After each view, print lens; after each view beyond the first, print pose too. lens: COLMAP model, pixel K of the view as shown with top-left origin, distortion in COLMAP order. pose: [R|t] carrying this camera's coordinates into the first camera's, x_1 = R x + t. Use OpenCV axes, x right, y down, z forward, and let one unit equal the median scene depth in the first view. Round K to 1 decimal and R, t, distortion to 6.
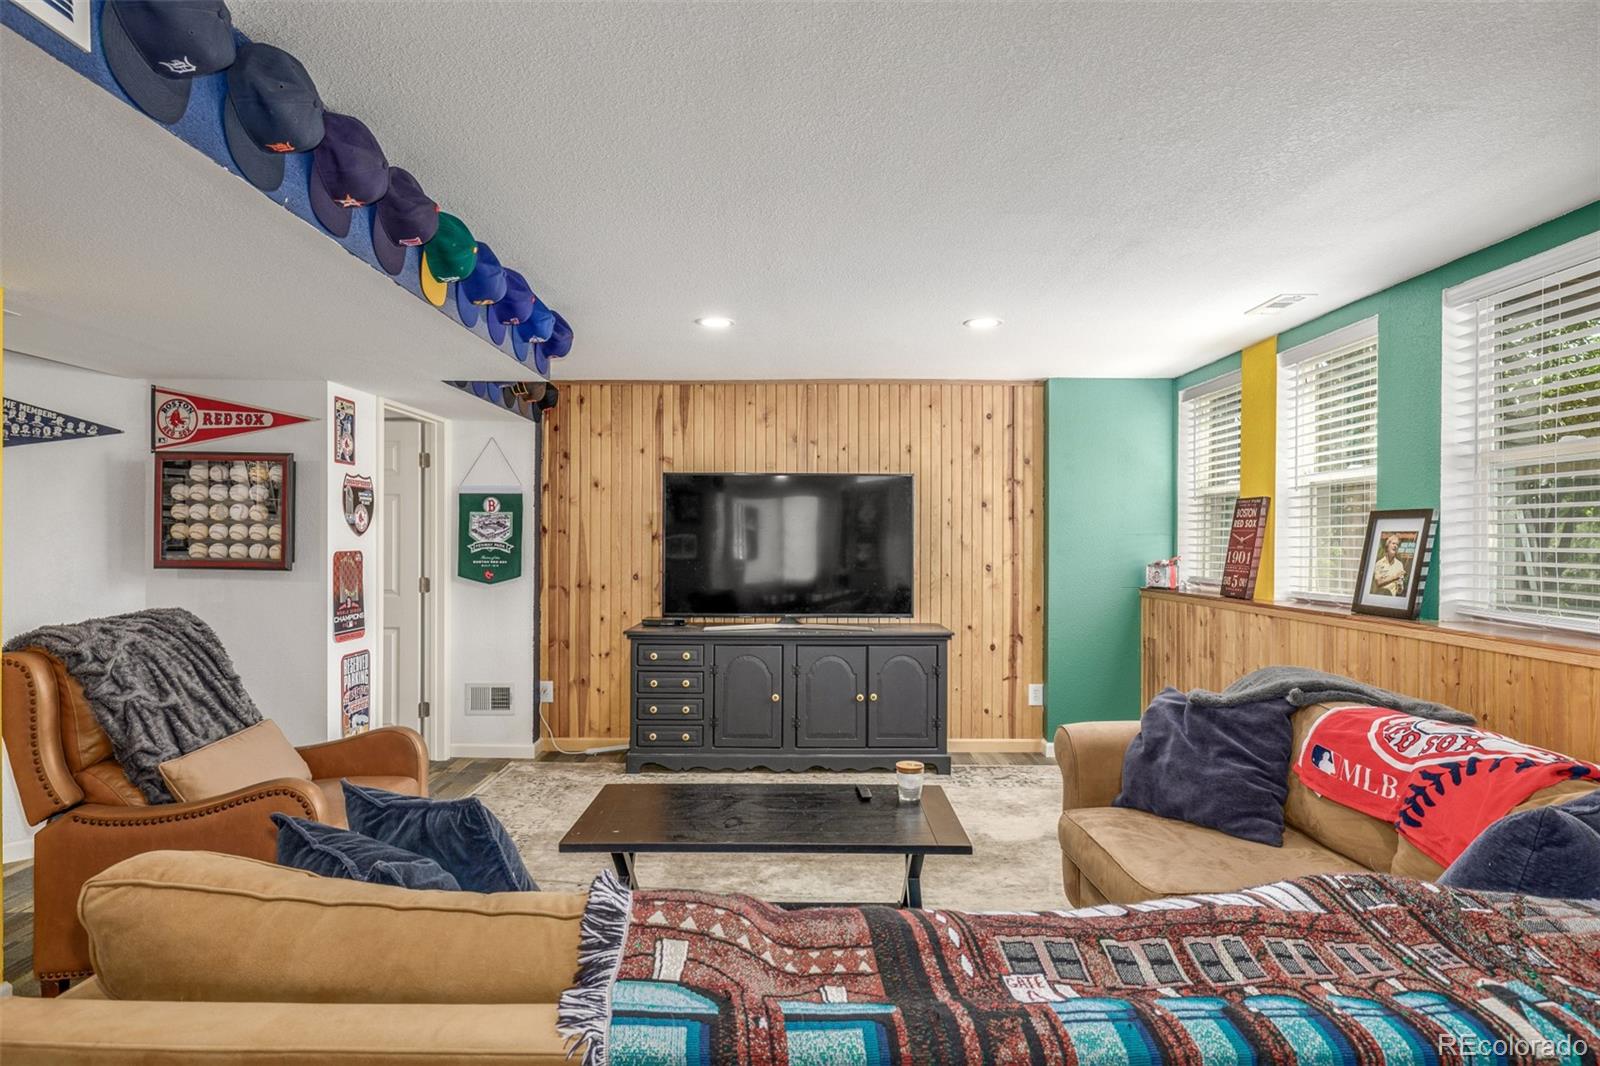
lens RADIAL K [[865.1, 0, 803.2], [0, 865.1, 536.5], [0, 0, 1]] dist [0.003422, 0.000285]
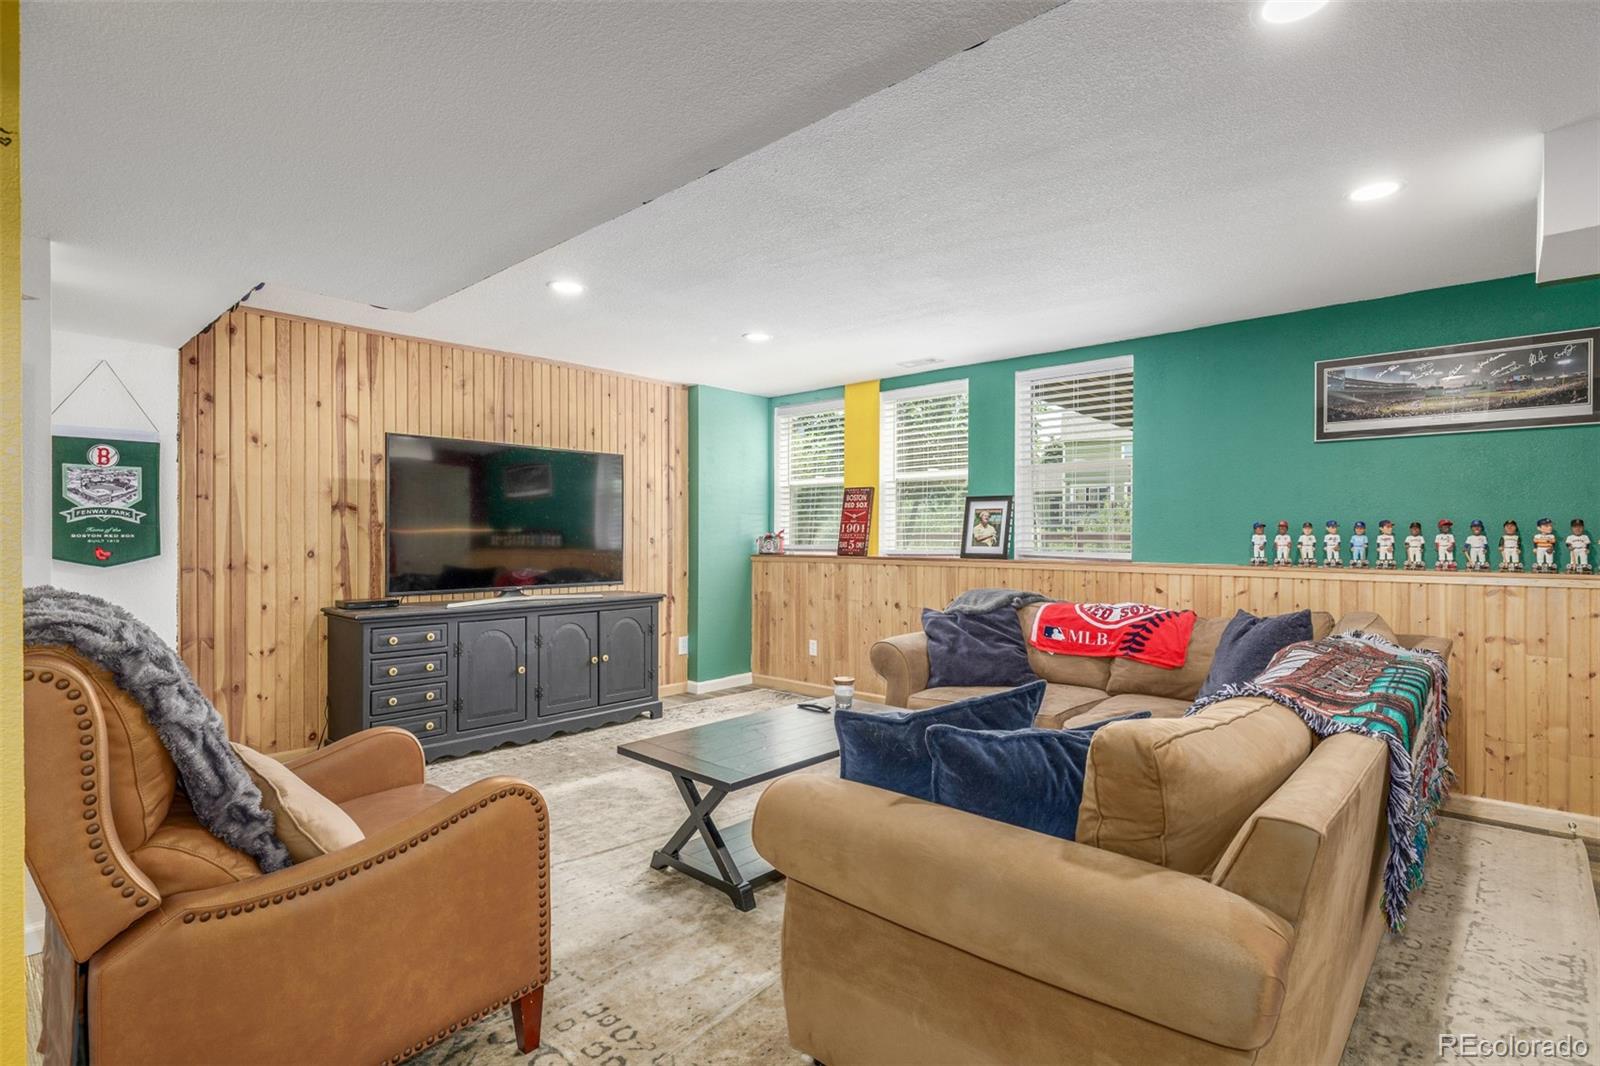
lens RADIAL K [[782.7, 0, 800.7], [0, 782.7, 533.9], [0, 0, 1]] dist [-0.005069, 0.002336]
pose [[0.677121, -0.001229, 0.735870, -0.444622], [-0.001284, 0.999995, 0.002852, 0.025405], [-0.735870, -0.002876, 0.677116, 0.147640]]
